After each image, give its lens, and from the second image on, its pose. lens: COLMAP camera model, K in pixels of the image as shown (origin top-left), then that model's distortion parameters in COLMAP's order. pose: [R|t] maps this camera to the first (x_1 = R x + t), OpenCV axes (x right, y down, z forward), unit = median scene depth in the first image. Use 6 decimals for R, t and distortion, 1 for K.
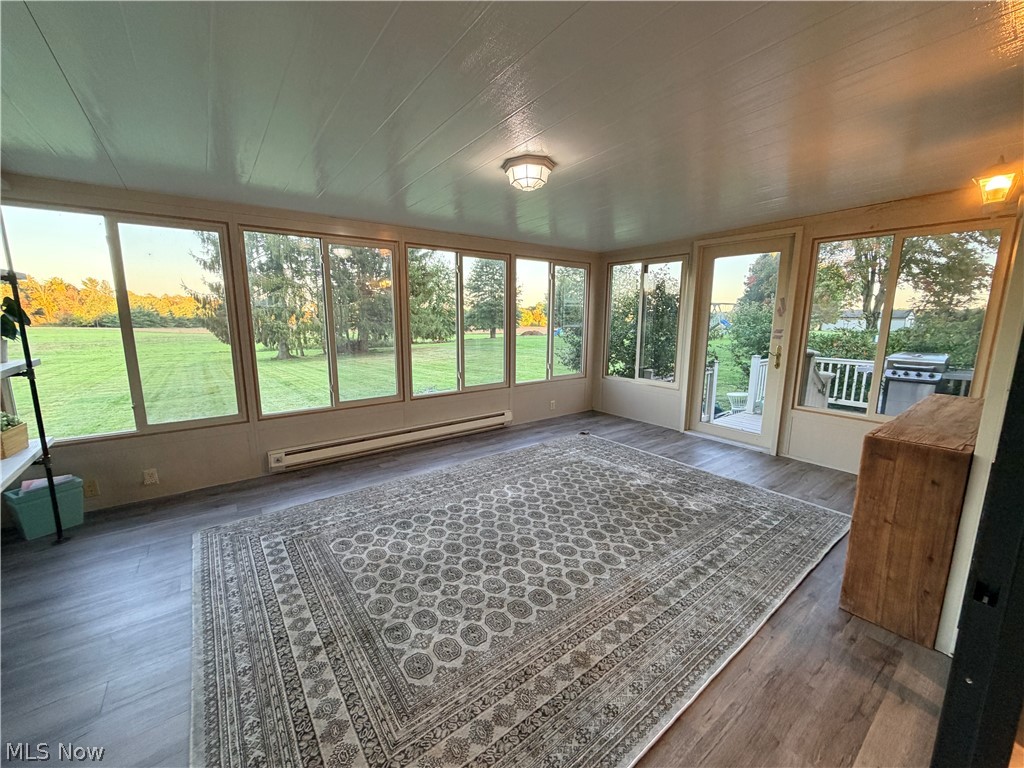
lens RADIAL K [[407.2, 0, 508.4], [0, 407.2, 383.7], [0, 0, 1]] dist [-0.001499, -0.000444]
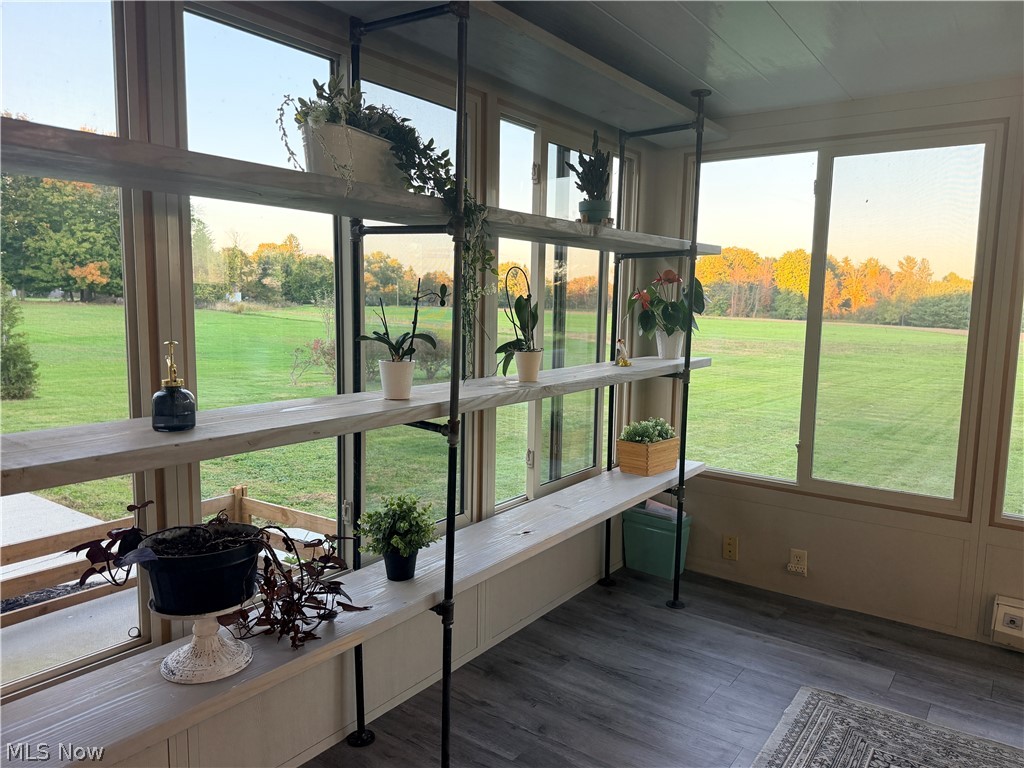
lens RADIAL K [[718.8, 0, 508.9], [0, 718.8, 385.8], [0, 0, 1]] dist [0.000297, -0.003500]
pose [[0.278644, 0.112913, -0.953734, 0.011059], [-0.172277, 0.982833, 0.066025, -0.030166], [0.944817, 0.145909, 0.293313, 0.223718]]
